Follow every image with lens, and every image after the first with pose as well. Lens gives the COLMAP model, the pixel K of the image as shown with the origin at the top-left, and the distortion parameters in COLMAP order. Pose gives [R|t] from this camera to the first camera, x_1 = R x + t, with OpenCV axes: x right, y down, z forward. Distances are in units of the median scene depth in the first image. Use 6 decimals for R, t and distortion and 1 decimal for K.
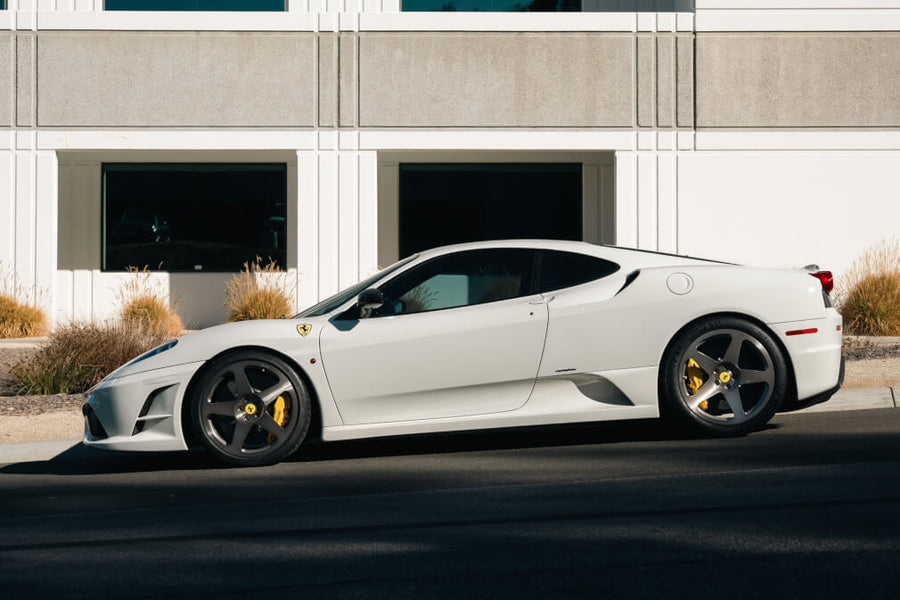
lens RADIAL K [[1579.8, 0, 474.5], [0, 1579.8, 256.8], [0, 0, 1]] dist [0.051178, 0.128399]
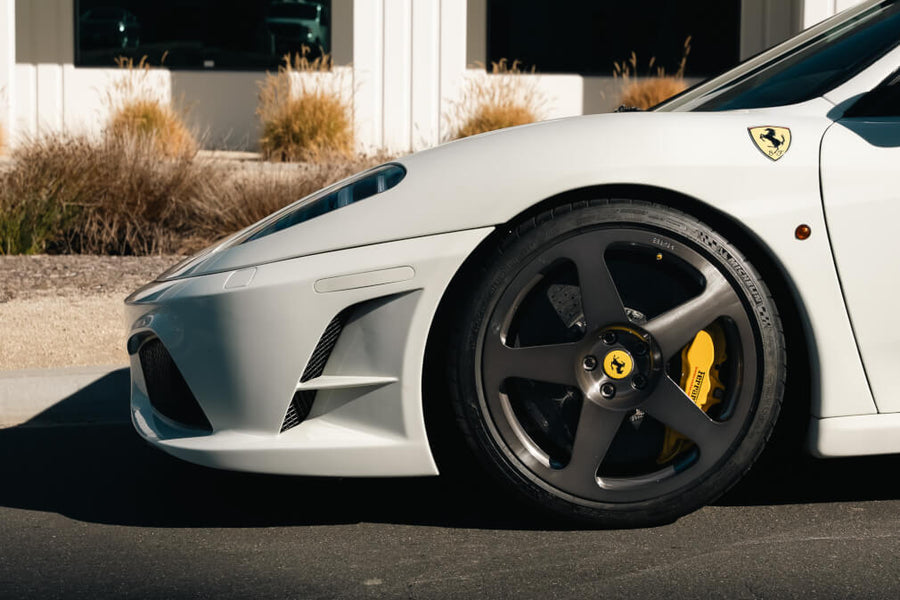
lens RADIAL K [[1713.0, 0, 450.0], [0, 1713.0, 300.0], [0, 0, 1]] dist [0.002861, 0.150168]
pose [[0.999877, 0.015425, -0.002871, -0.086410], [-0.014929, 0.991618, 0.128343, 0.016229], [0.004826, -0.128284, 0.991726, 0.302345]]
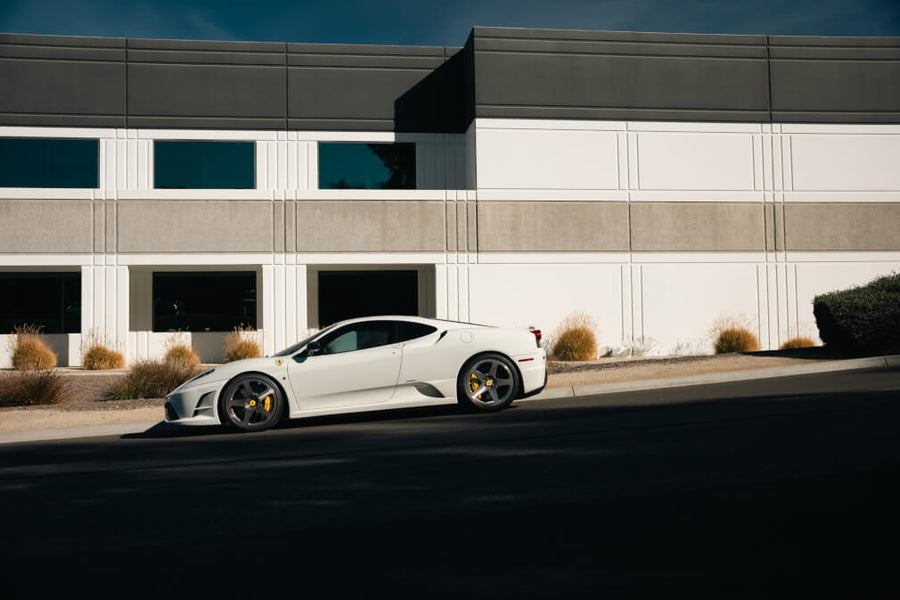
lens RADIAL K [[895.2, 0, 450.0], [0, 895.2, 300.0], [0, 0, 1]] dist [-0.024629, 0.002490]
pose [[0.994553, -0.008541, 0.103881, -0.005229], [0.010758, 0.999726, -0.020802, -0.003443], [-0.103675, 0.021807, 0.994372, -0.069556]]
